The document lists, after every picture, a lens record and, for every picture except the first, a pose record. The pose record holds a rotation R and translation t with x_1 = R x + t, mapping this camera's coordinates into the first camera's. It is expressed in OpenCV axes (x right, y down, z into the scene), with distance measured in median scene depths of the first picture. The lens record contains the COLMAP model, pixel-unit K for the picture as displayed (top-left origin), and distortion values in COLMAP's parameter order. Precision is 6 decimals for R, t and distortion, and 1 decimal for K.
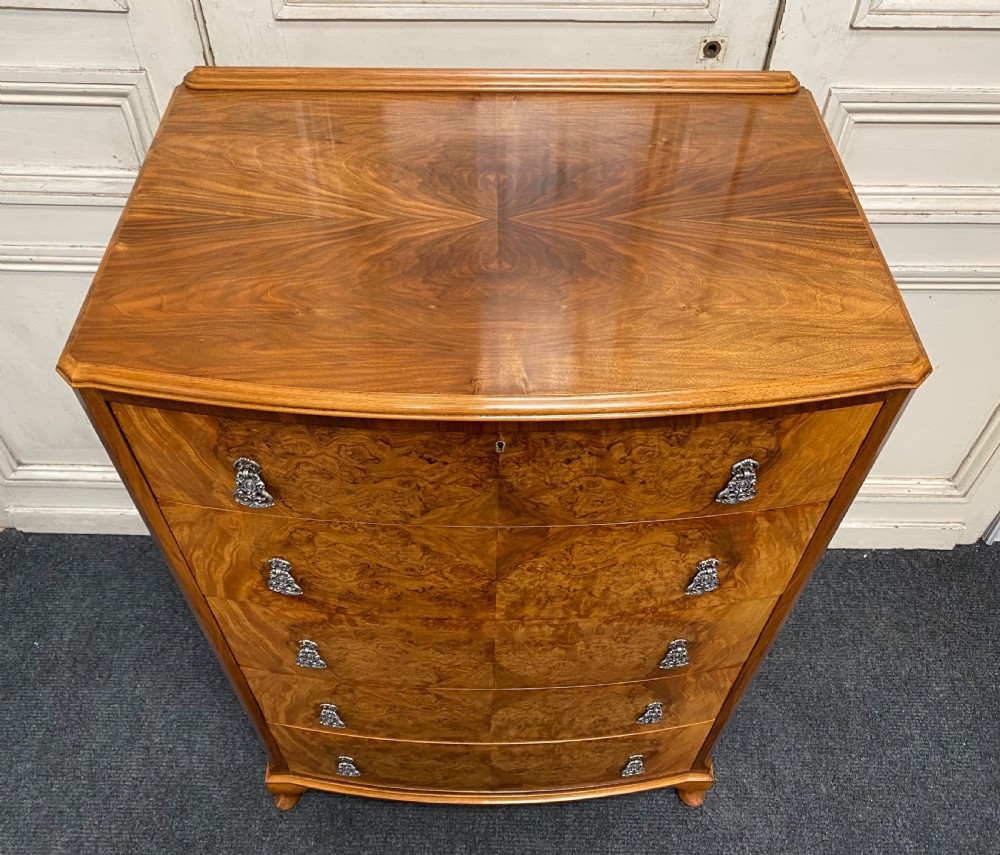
lens RADIAL K [[878.9, 0, 496.5], [0, 878.9, 412.9], [0, 0, 1]] dist [0.093385, -0.076807]
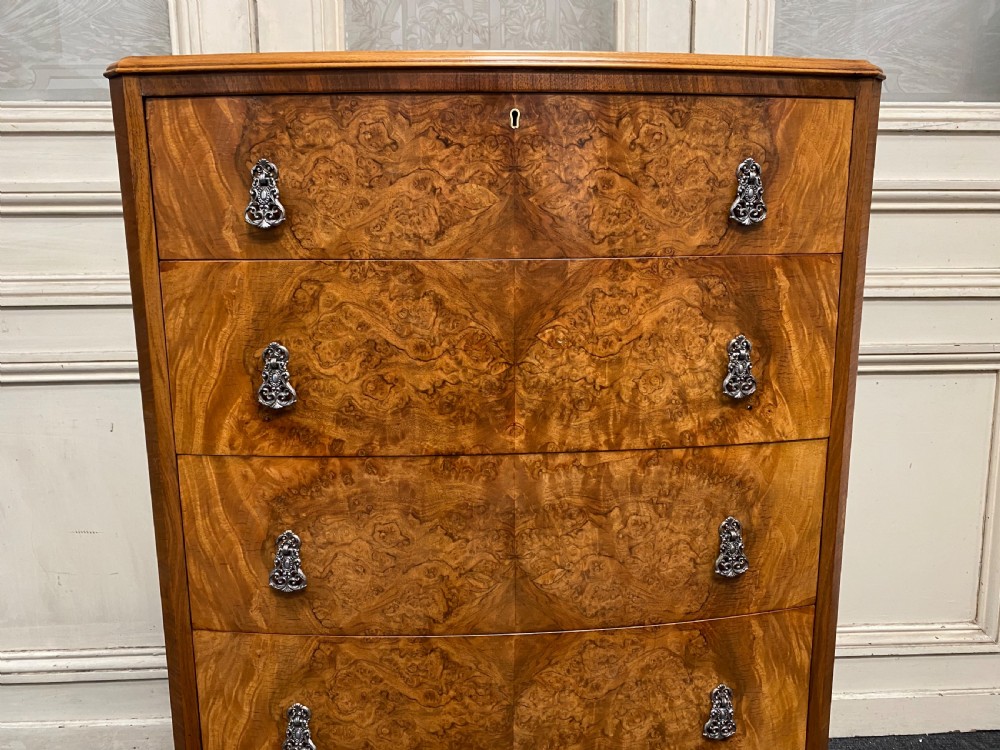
lens RADIAL K [[775.1, 0, 499.4], [0, 775.1, 359.1], [0, 0, 1]] dist [0.040709, -0.040668]
pose [[0.998272, -0.028137, 0.051593, -0.059384], [0.054418, 0.774032, -0.630804, 0.716954], [-0.022186, 0.632521, 0.774225, 0.394296]]
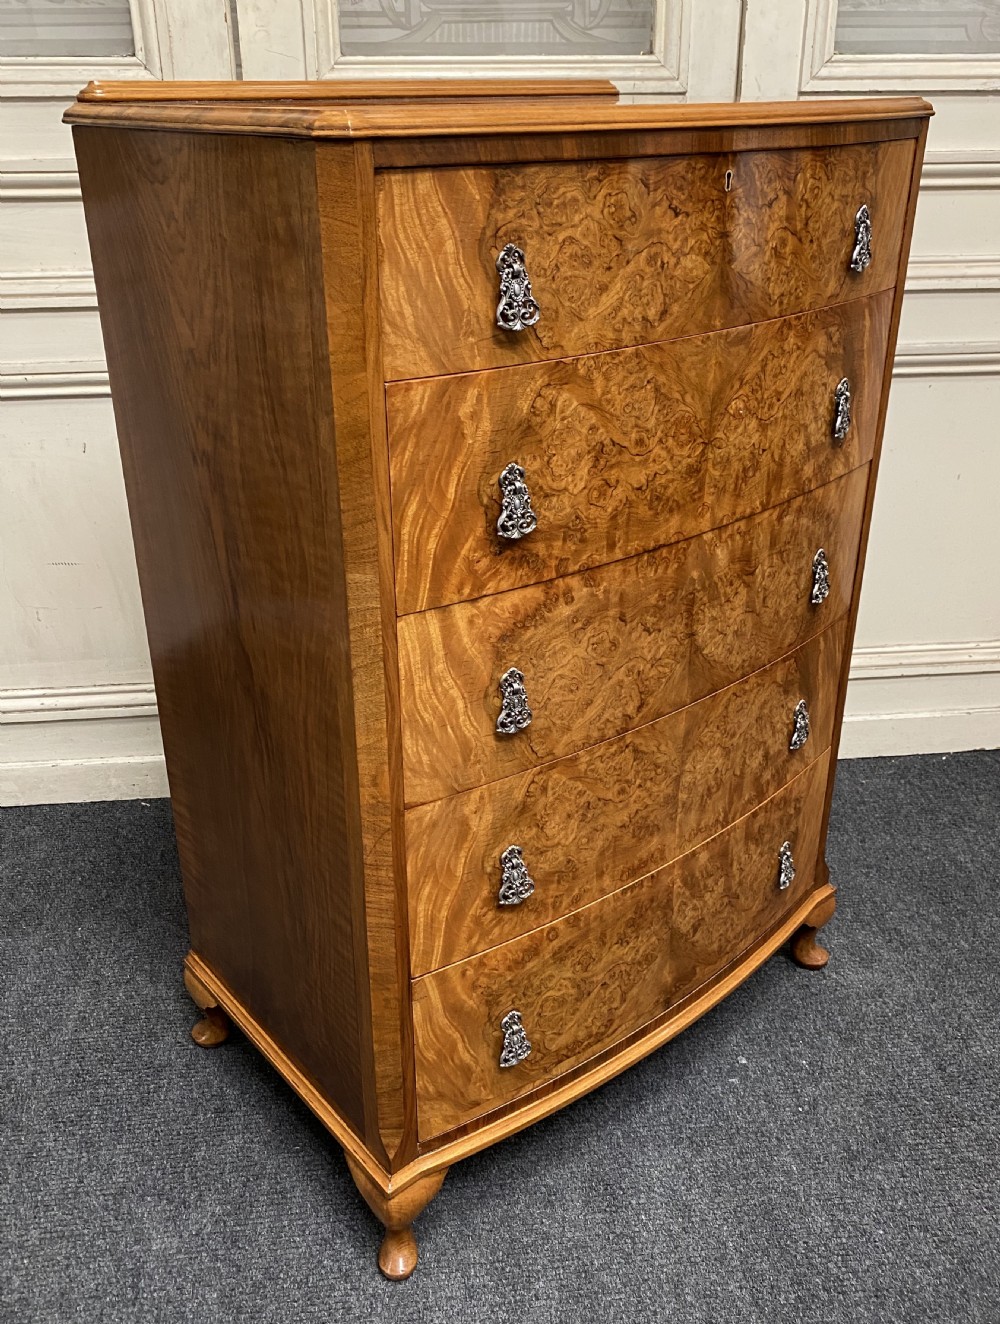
lens RADIAL K [[1158.0, 0, 495.0], [0, 1158.0, 617.2], [0, 0, 1]] dist [0.061805, -0.081026]
pose [[0.772047, -0.276299, 0.572365, -0.910431], [0.492758, 0.828999, -0.264482, 0.557102], [-0.401414, 0.486230, 0.776175, 0.283669]]
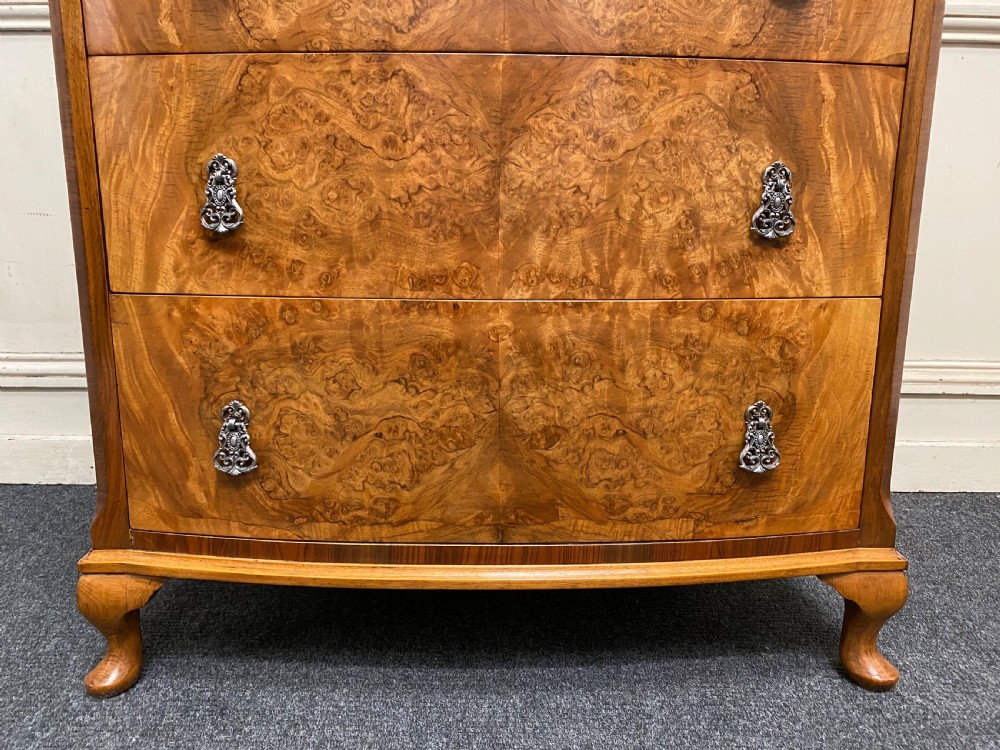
lens RADIAL K [[775.1, 0, 505.9], [0, 775.1, 361.5], [0, 0, 1]] dist [0.040709, -0.040668]
pose [[0.999925, -0.004873, 0.011280, -0.011151], [0.010879, 0.777869, -0.628333, 1.026442], [-0.005712, 0.628408, 0.777863, 0.924852]]
